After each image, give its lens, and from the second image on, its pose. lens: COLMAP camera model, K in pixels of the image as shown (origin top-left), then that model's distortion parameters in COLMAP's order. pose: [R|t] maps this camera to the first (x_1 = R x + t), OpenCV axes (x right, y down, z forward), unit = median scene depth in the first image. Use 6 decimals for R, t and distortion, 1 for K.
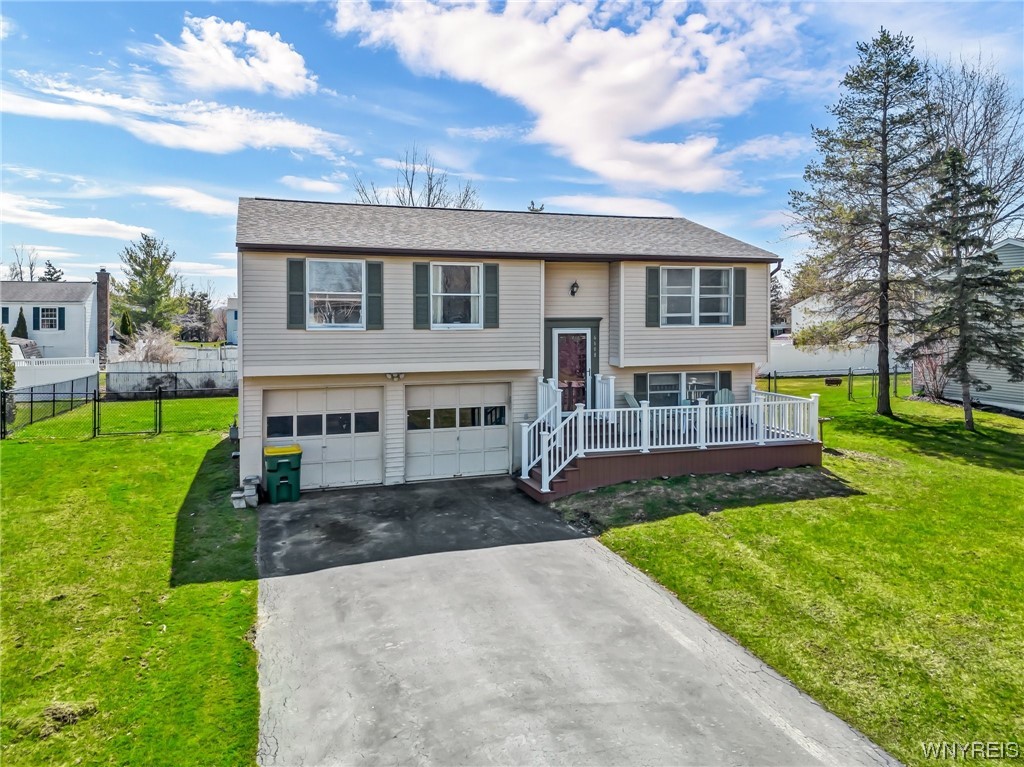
lens RADIAL K [[742.1, 0, 507.0], [0, 742.1, 334.0], [0, 0, 1]] dist [0.047667, -0.014897]
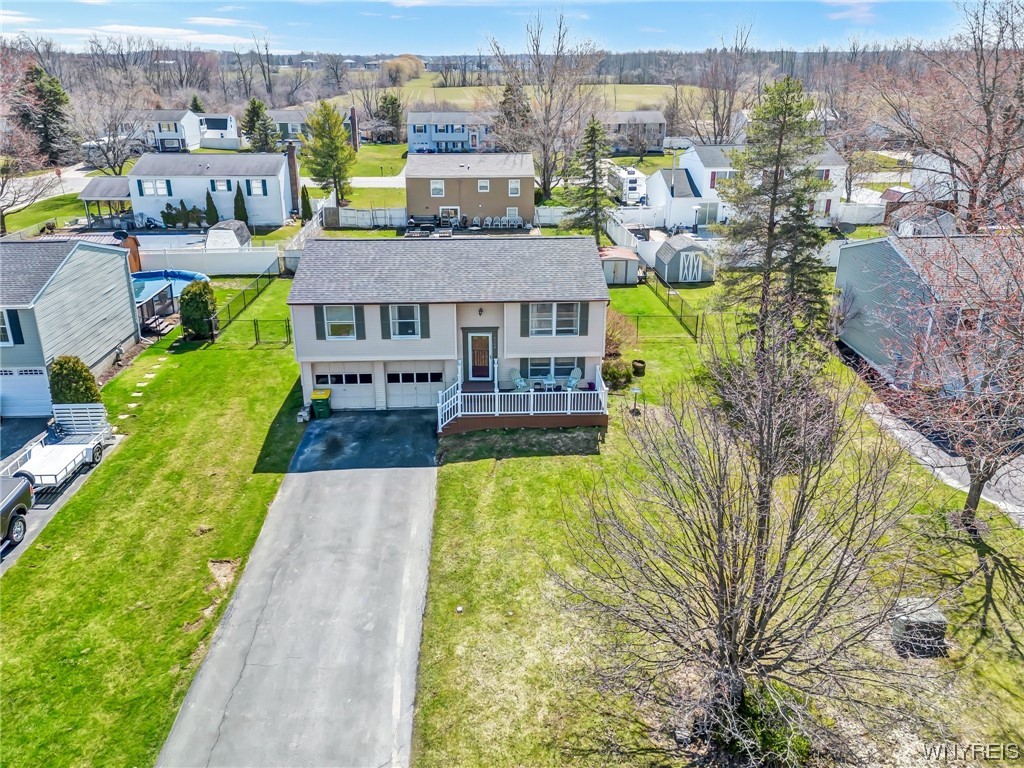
lens RADIAL K [[742.1, 0, 513.8], [0, 742.1, 321.6], [0, 0, 1]] dist [0.047667, -0.014897]
pose [[0.961945, 0.092959, -0.256943, 0.794483], [-0.009101, 0.950729, 0.309890, -0.747713], [0.273090, -0.295759, 0.915395, -0.729239]]
